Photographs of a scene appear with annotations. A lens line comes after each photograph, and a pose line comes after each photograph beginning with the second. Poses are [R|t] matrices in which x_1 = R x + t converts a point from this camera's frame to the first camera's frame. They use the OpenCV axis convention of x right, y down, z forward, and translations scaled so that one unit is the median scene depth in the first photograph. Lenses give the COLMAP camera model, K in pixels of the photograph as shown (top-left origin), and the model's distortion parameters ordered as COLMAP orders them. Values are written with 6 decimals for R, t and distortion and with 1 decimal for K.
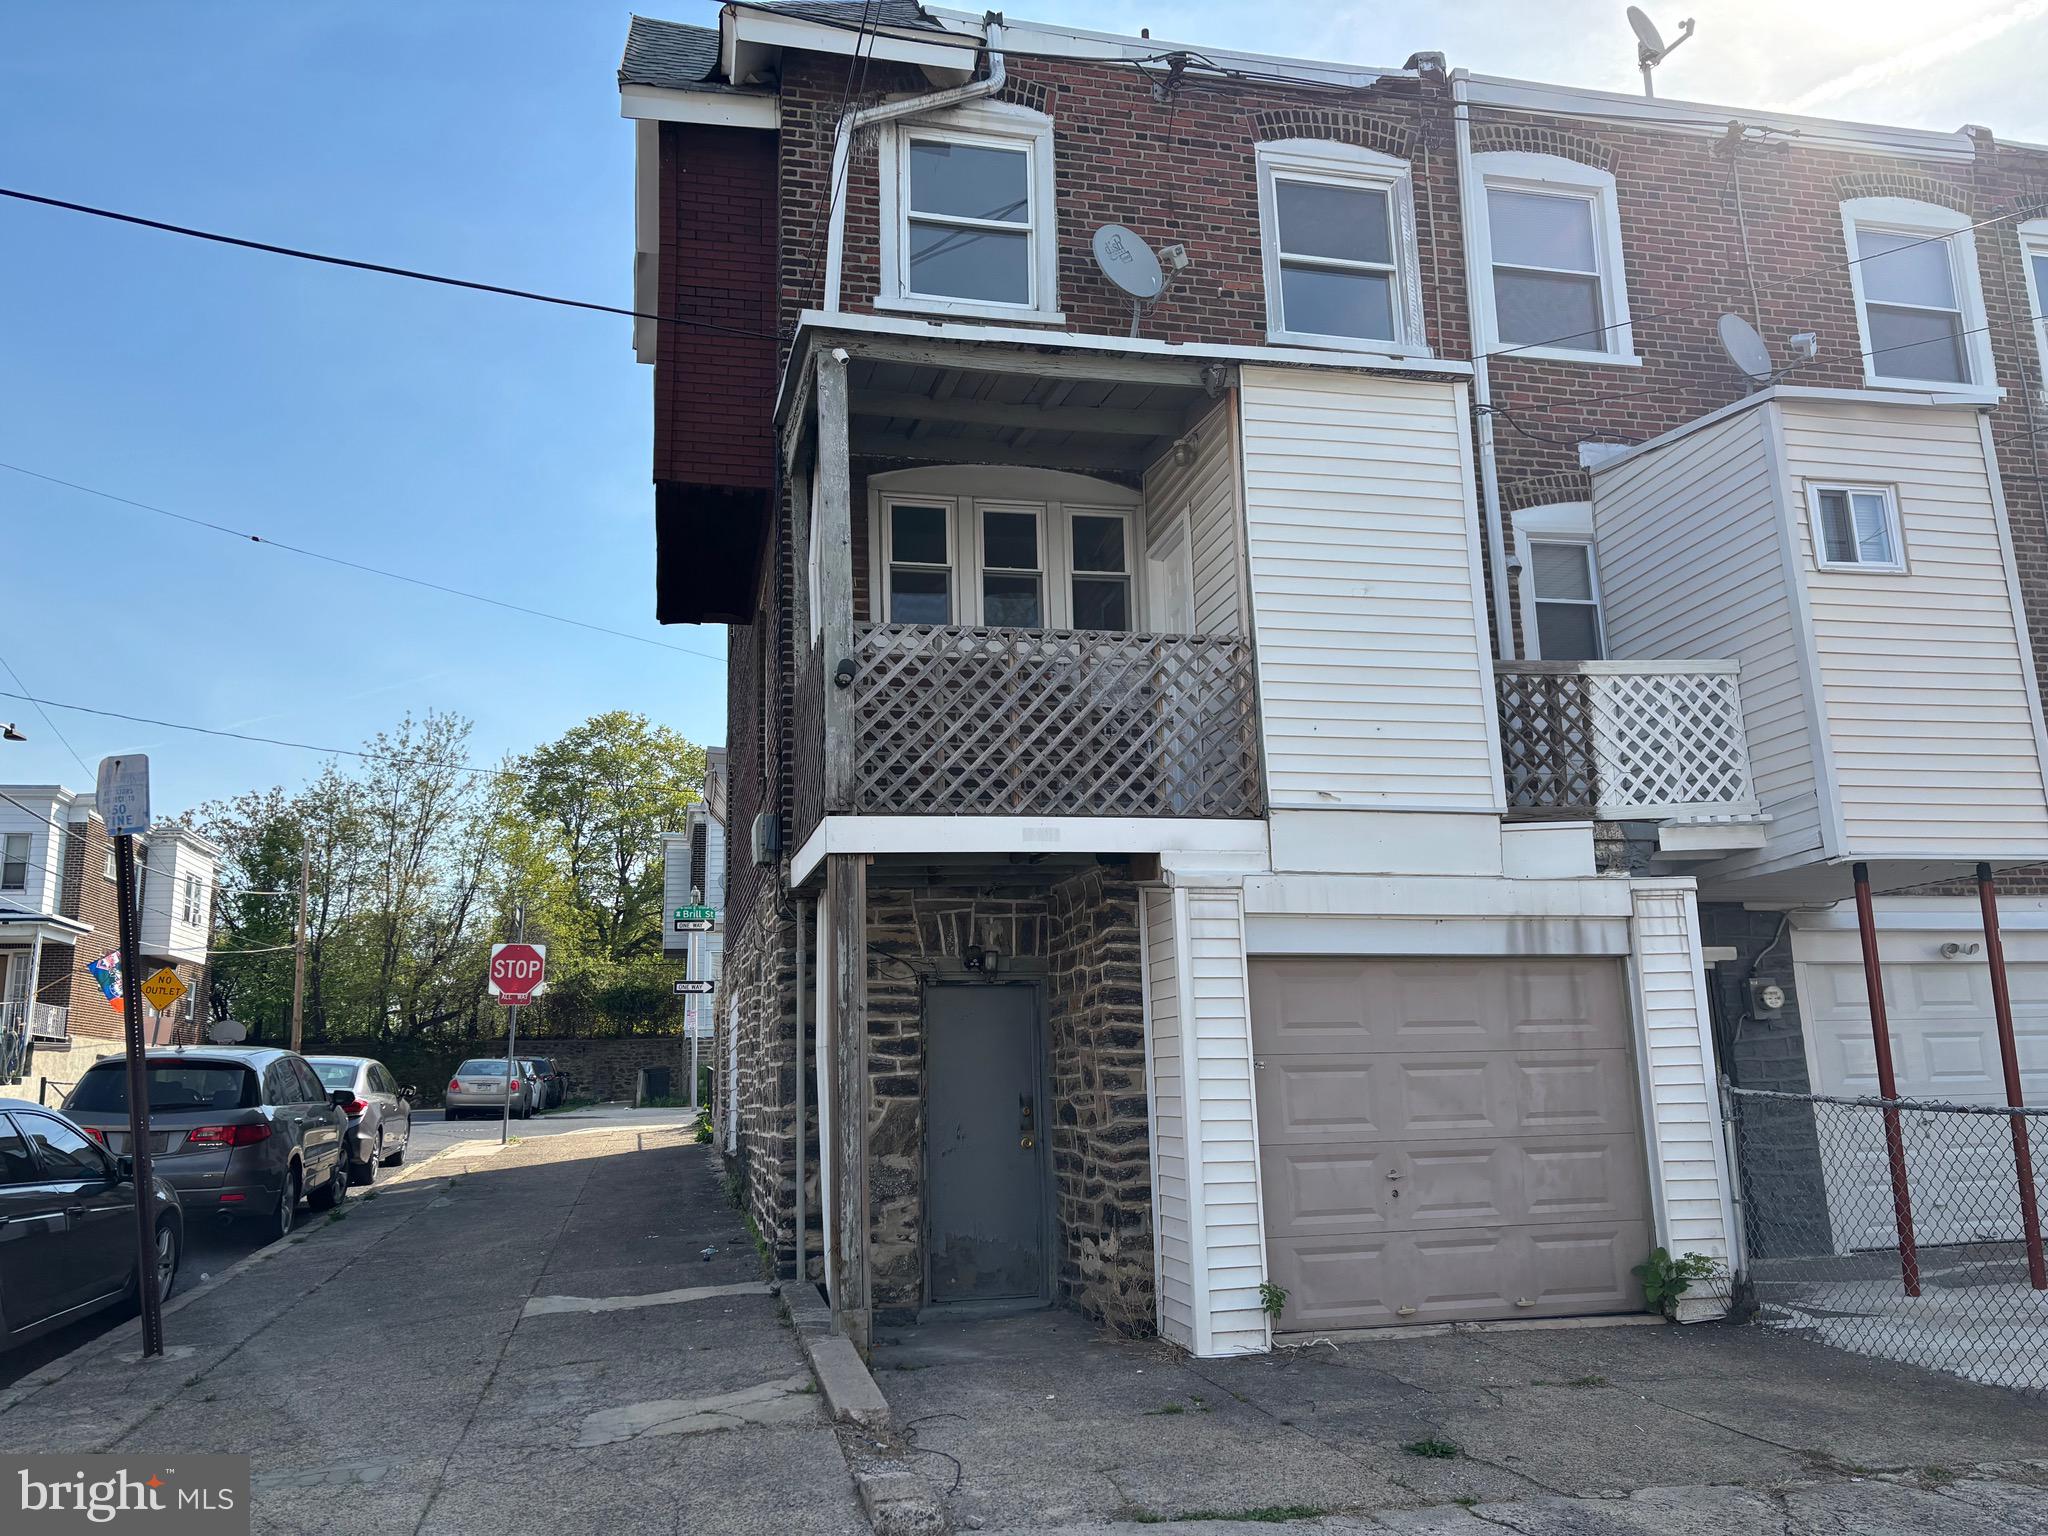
lens RADIAL K [[1579.0, 0, 1026.0], [0, 1579.0, 769.3], [0, 0, 1]] dist [0.013940, -0.003850]
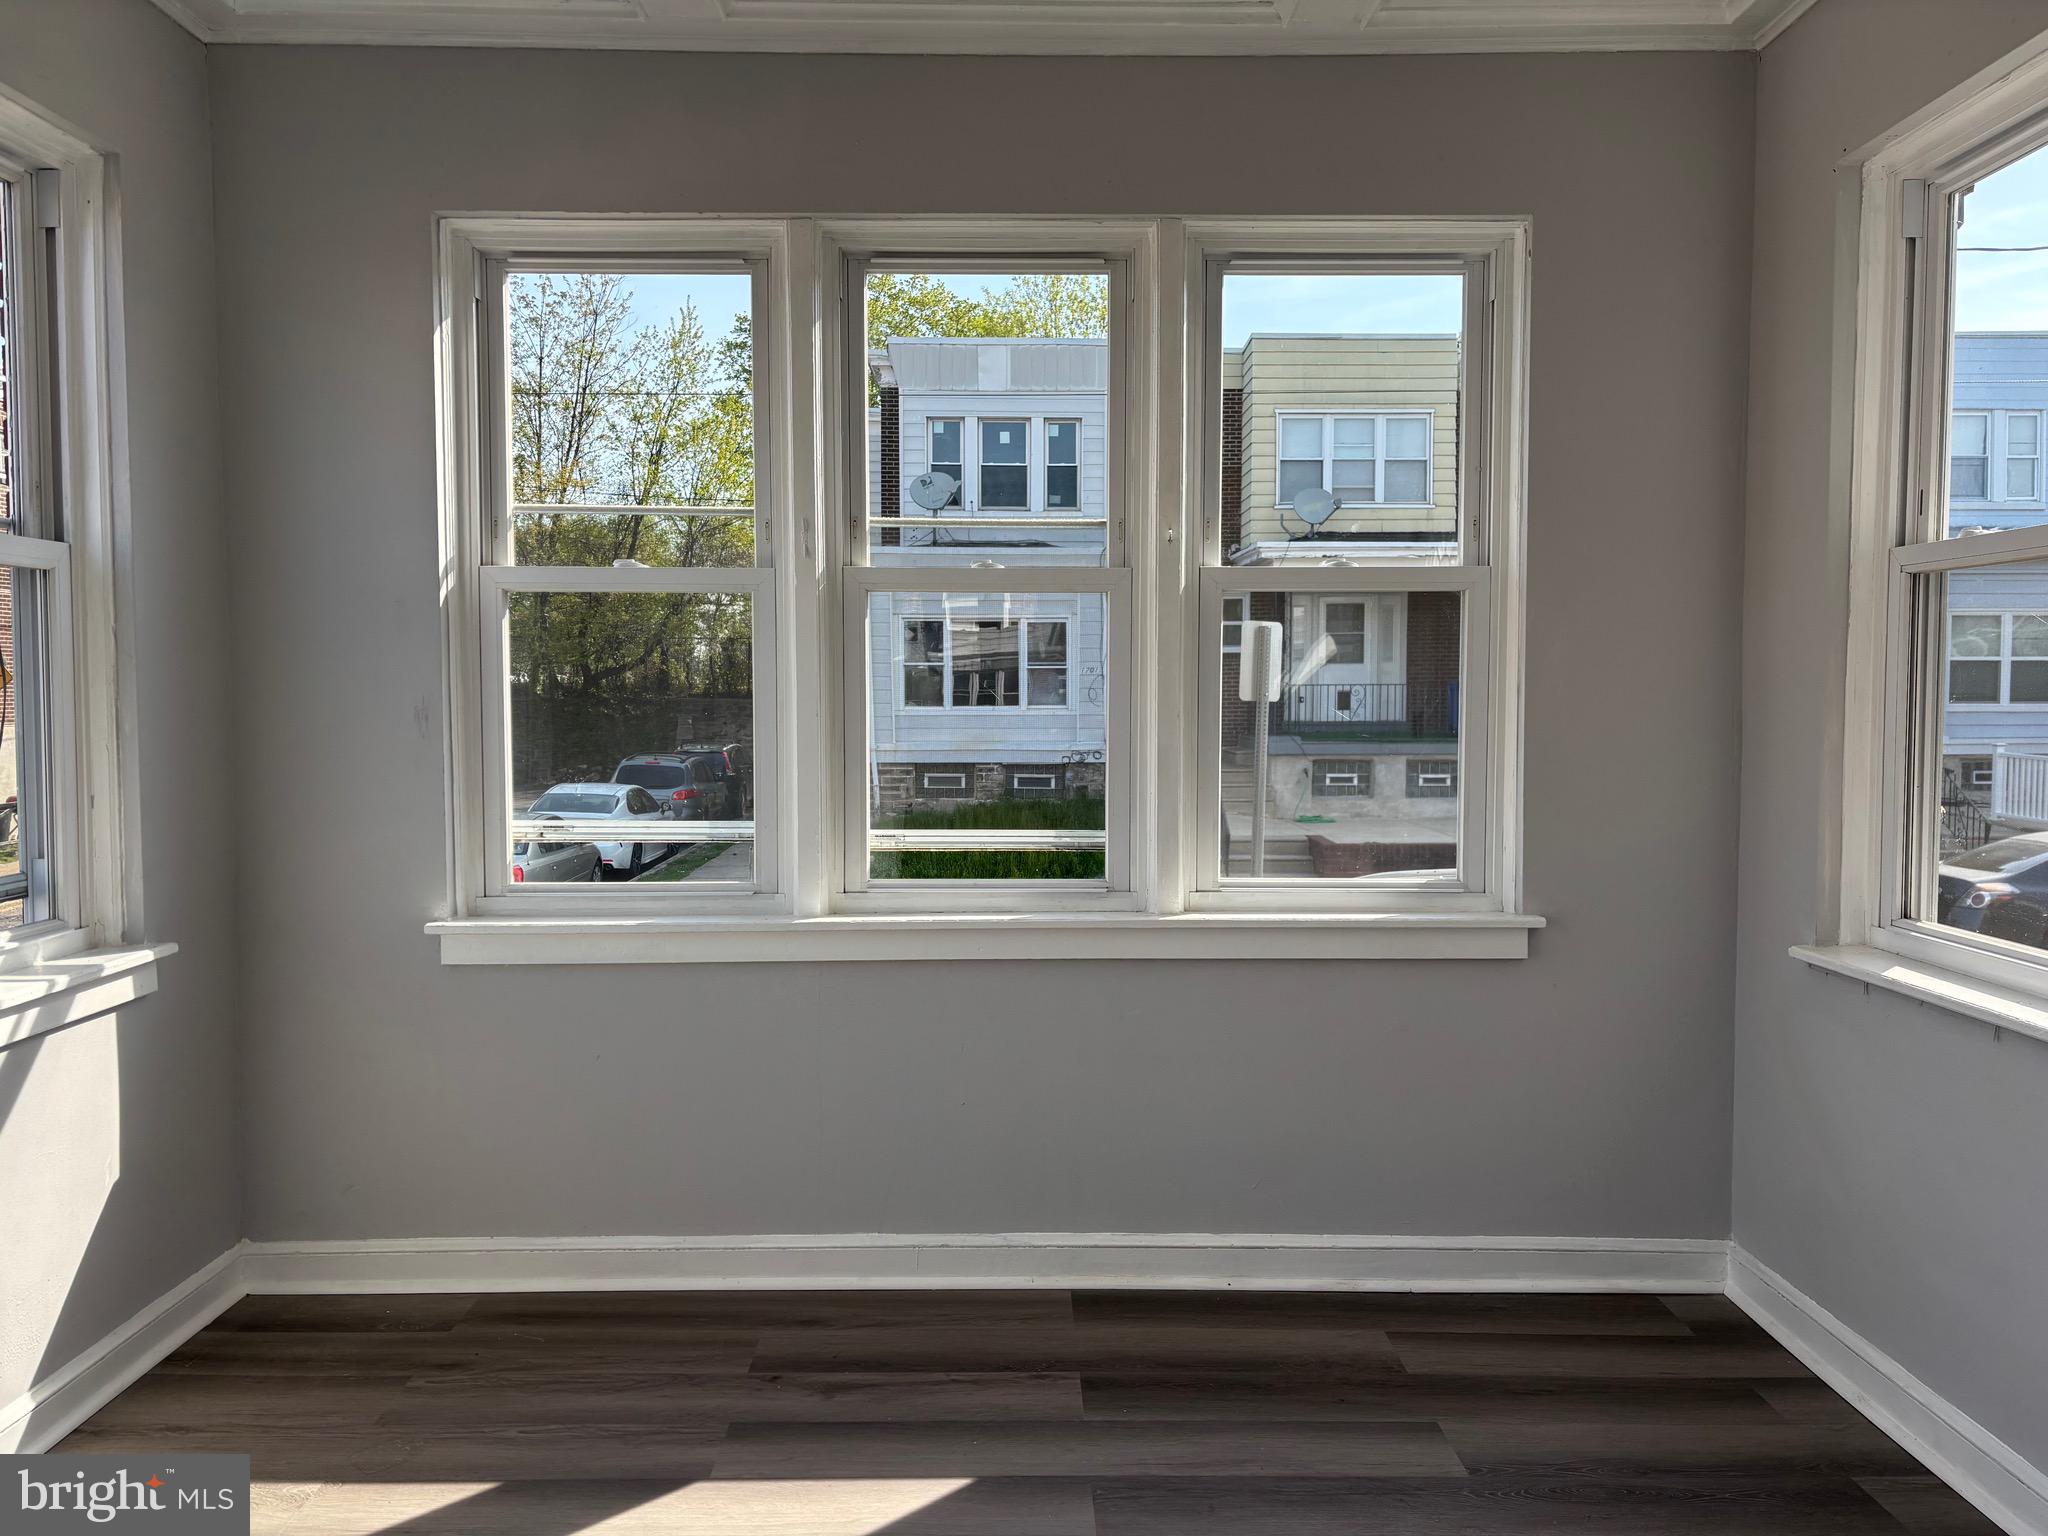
lens RADIAL K [[1579.0, 0, 1014.3], [0, 1579.0, 770.3], [0, 0, 1]] dist [0.013940, -0.003850]
pose [[0.978114, 0.033804, -0.205305, -0.029493], [0.019072, 0.967994, 0.250247, 0.019505], [0.207194, -0.248686, 0.946164, 0.309982]]
